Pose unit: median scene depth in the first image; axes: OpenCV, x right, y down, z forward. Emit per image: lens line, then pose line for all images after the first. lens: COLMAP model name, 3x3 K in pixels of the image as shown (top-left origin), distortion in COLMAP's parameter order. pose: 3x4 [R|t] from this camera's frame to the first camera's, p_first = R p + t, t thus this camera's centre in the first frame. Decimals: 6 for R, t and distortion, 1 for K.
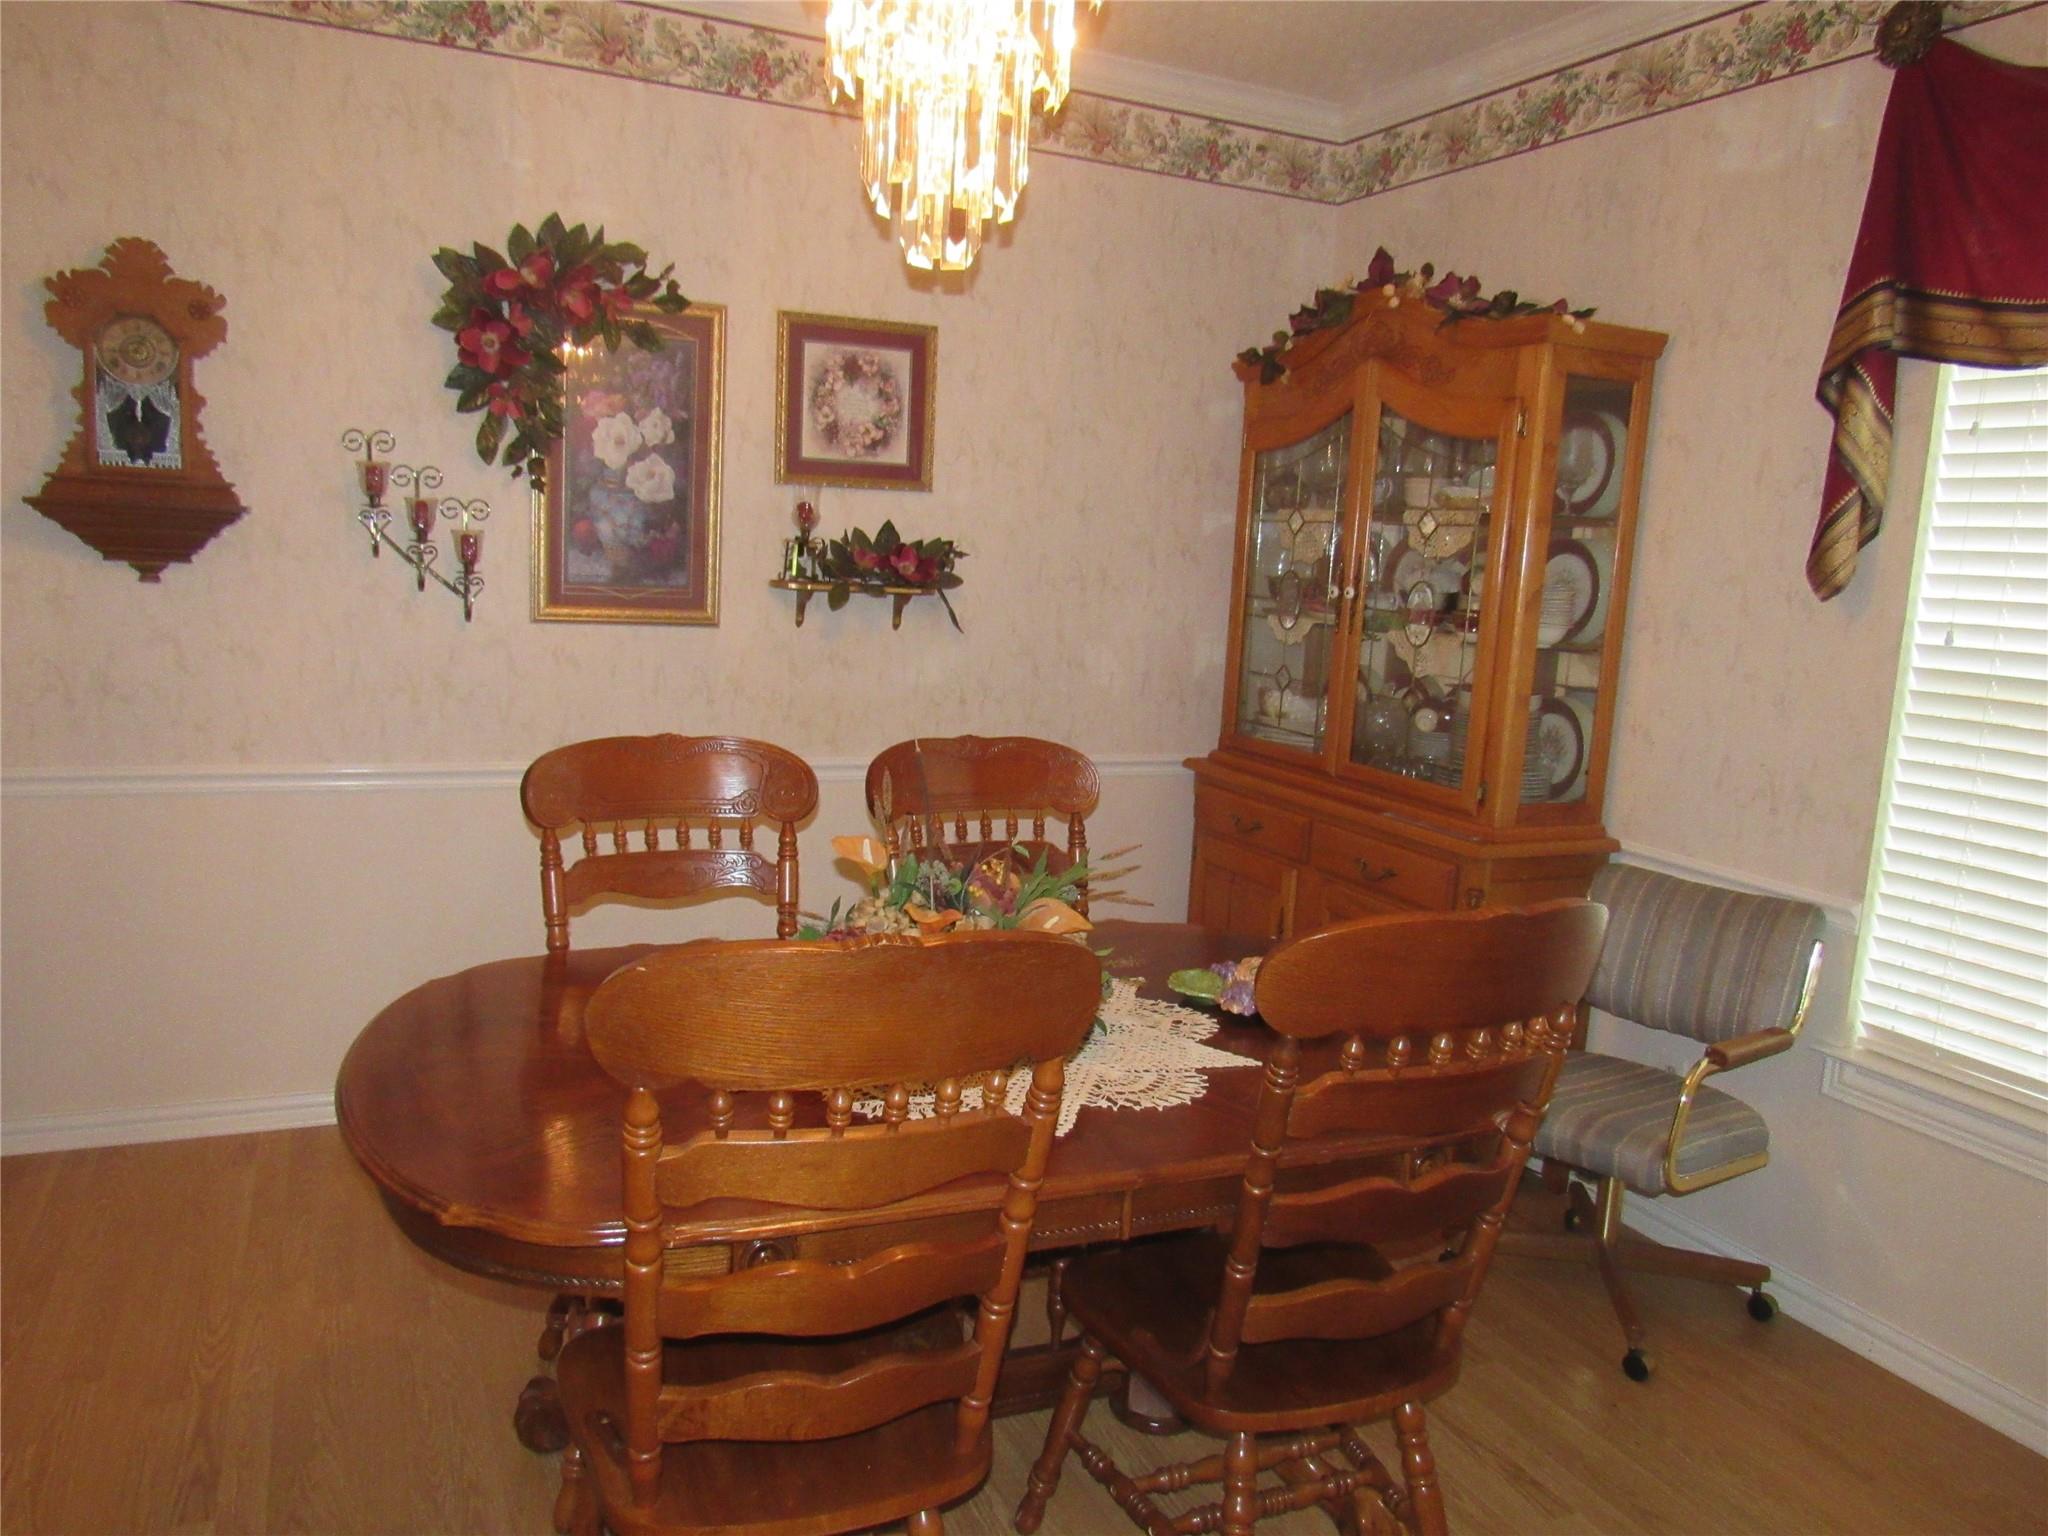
lens RADIAL K [[1458.0, 0, 1024.0], [0, 1458.0, 768.0], [0, 0, 1]] dist [-0.006184, -0.002216]
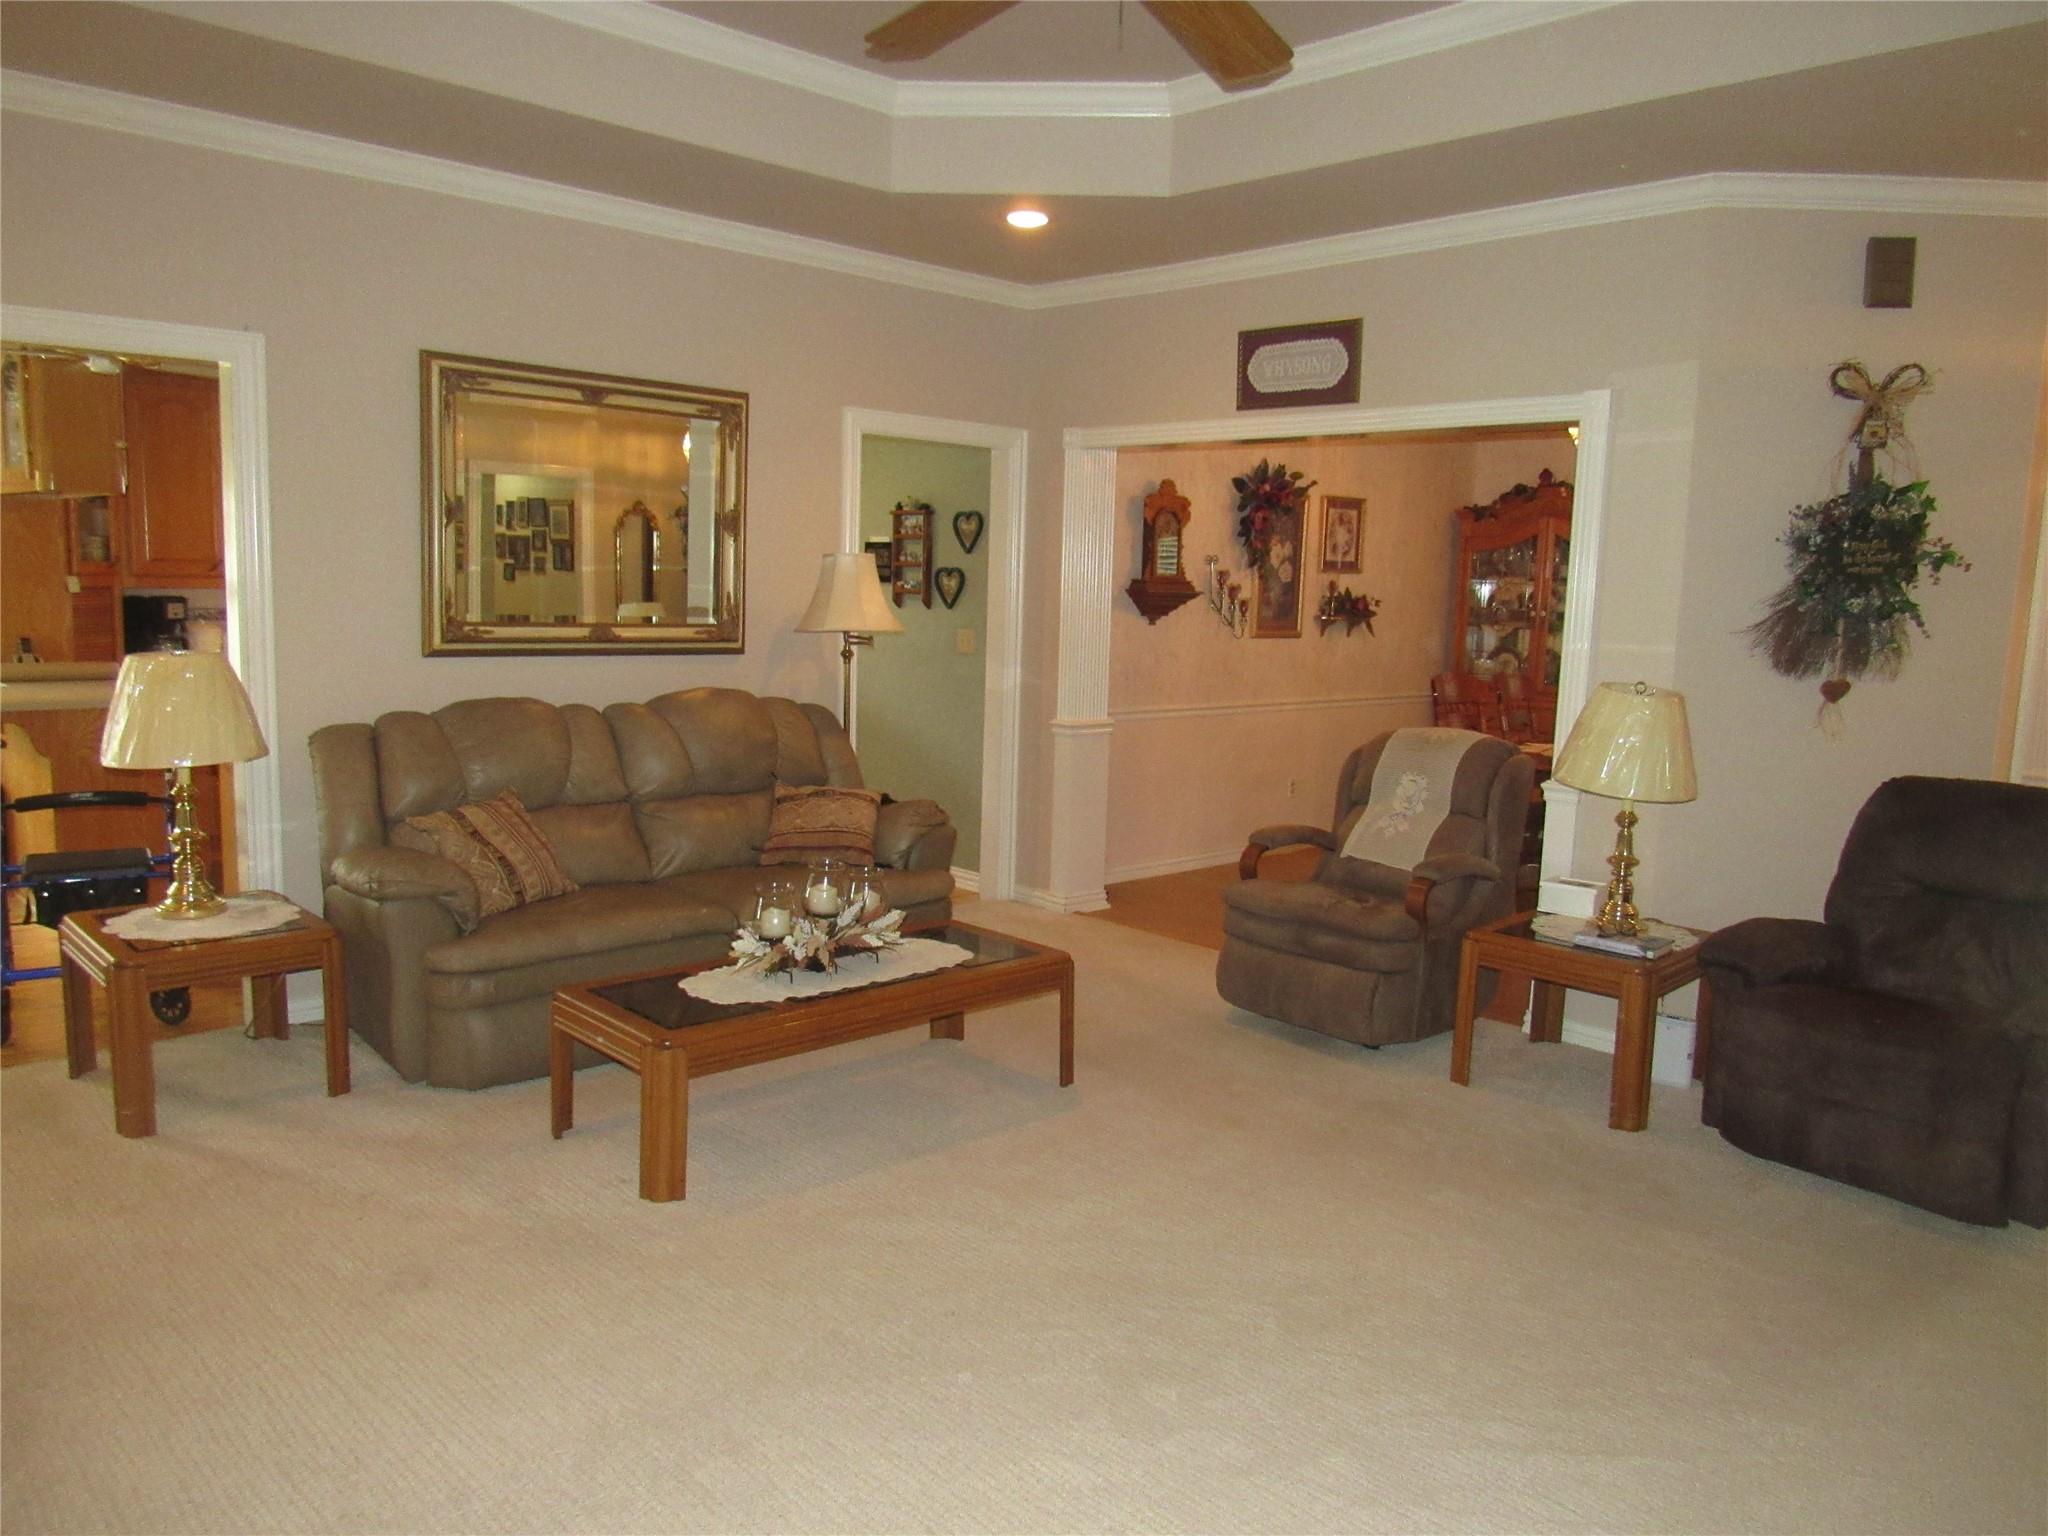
lens RADIAL K [[1458.0, 0, 1024.0], [0, 1458.0, 768.0], [0, 0, 1]] dist [-0.006184, -0.002216]
pose [[0.942884, -0.059800, 0.327711, -1.358749], [0.061616, 0.998088, 0.004849, 0.063132], [-0.327374, 0.015620, 0.944766, -0.950360]]
